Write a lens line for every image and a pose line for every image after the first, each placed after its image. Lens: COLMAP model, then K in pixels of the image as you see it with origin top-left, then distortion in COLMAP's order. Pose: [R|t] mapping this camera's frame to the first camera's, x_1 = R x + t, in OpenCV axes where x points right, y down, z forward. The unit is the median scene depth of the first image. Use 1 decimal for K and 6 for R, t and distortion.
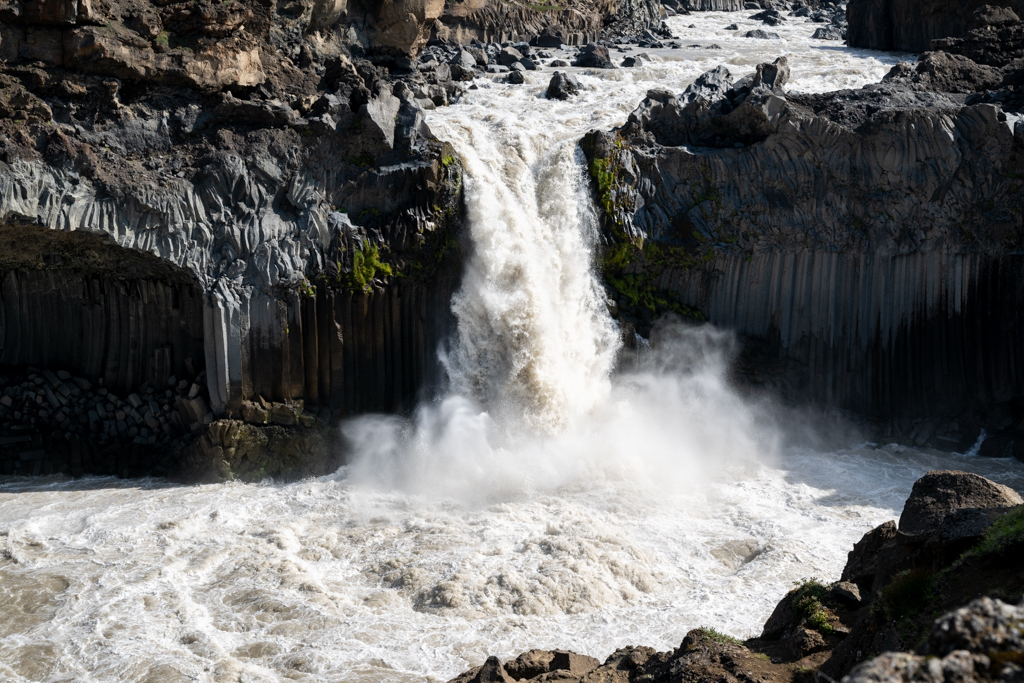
lens RADIAL K [[1689.1, 0, 530.6], [0, 1689.1, 353.4], [0, 0, 1]] dist [-0.001908, 0.000000]
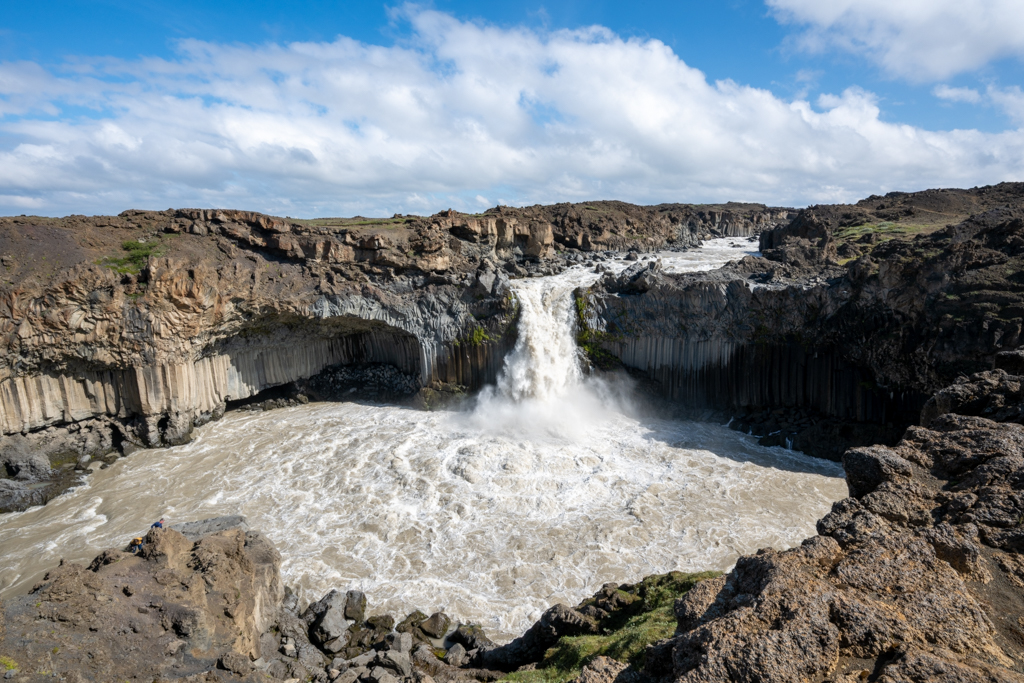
lens RADIAL K [[547.7, 0, 514.2], [0, 547.7, 343.0], [0, 0, 1]] dist [-0.004488, 0.000784]
pose [[0.931165, 0.056967, -0.360121, 0.267648], [-0.059632, 0.998213, 0.003715, -0.045328], [0.359689, 0.018016, 0.932898, 0.188268]]
